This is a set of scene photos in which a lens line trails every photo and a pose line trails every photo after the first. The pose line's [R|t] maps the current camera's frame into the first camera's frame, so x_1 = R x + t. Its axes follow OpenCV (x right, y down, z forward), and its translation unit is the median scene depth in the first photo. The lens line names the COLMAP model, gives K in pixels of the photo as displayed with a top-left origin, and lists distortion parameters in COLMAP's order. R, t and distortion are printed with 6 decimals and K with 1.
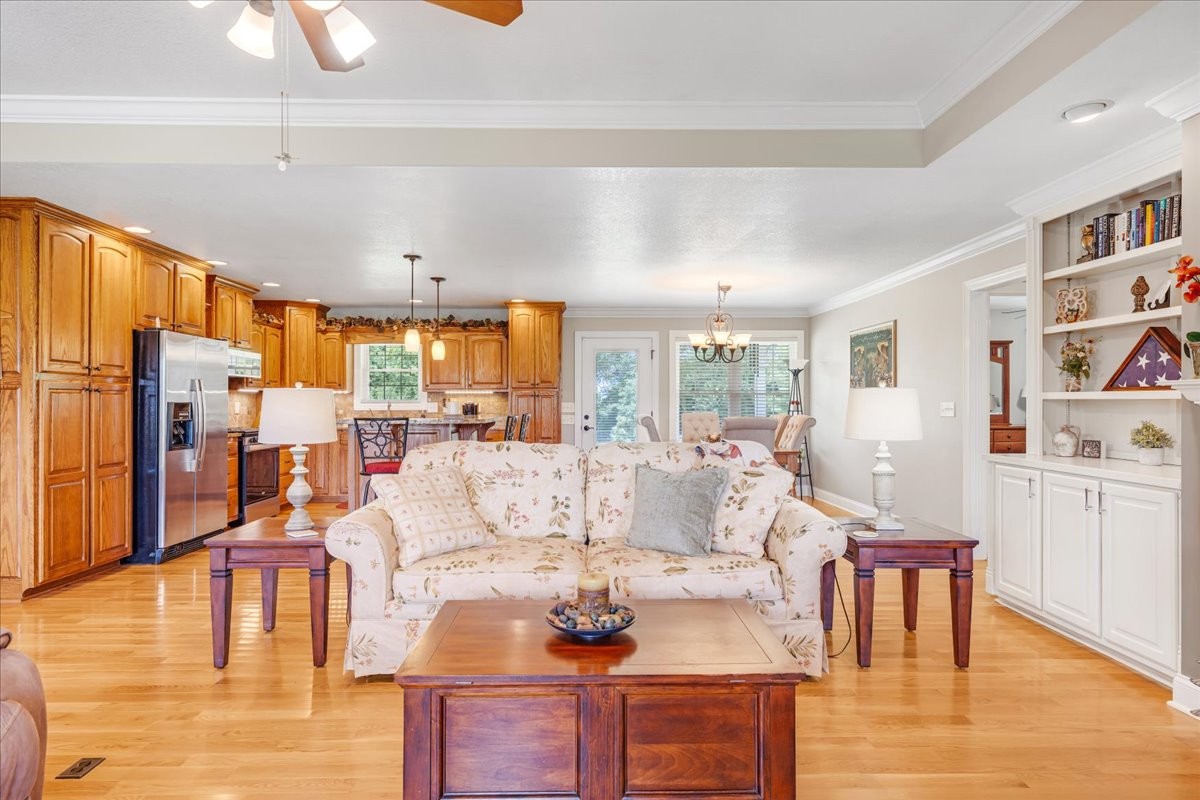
lens RADIAL K [[687.1, 0, 595.0], [0, 687.1, 405.6], [0, 0, 1]] dist [0.013147, -0.006768]
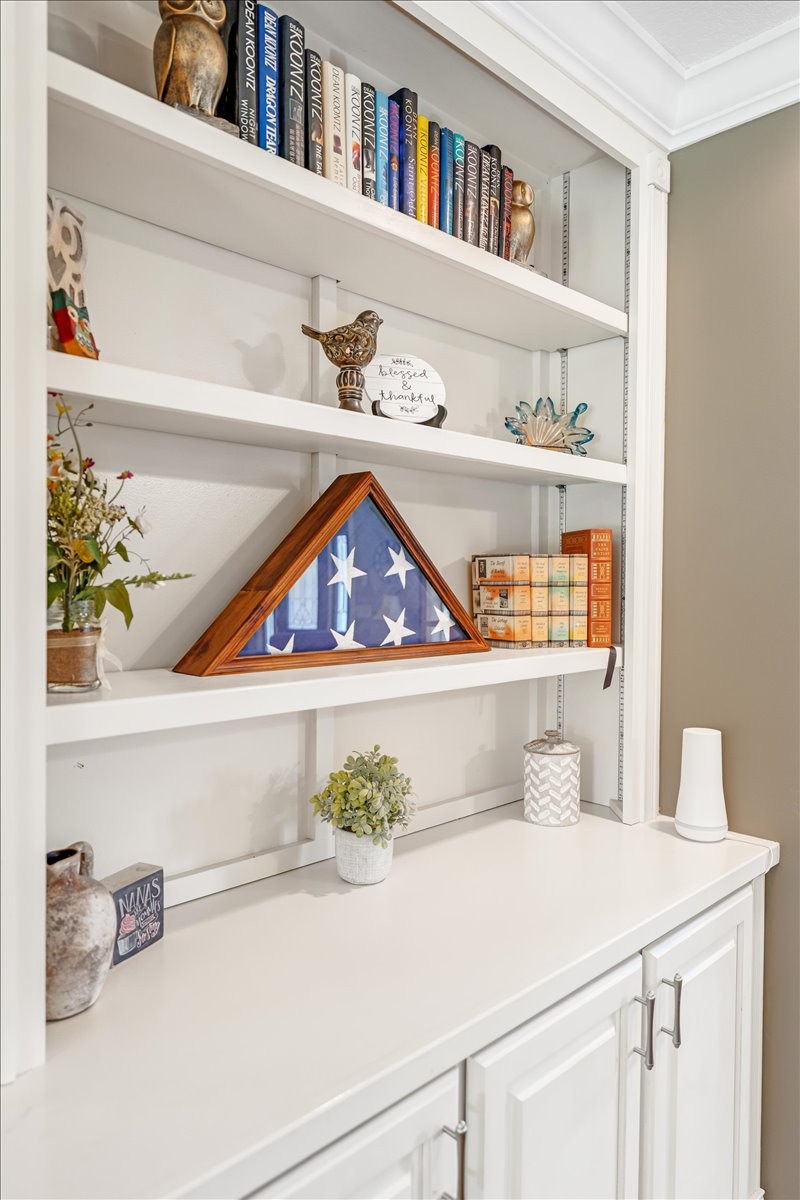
lens RADIAL K [[816.1, 0, 402.0], [0, 816.1, 591.4], [0, 0, 1]] dist [-0.009331, 0.027129]
pose [[-0.684744, -0.018332, 0.728553, 0.250307], [-0.001984, 0.999727, 0.023291, -0.032531], [-0.728781, 0.014503, -0.684593, 0.629936]]
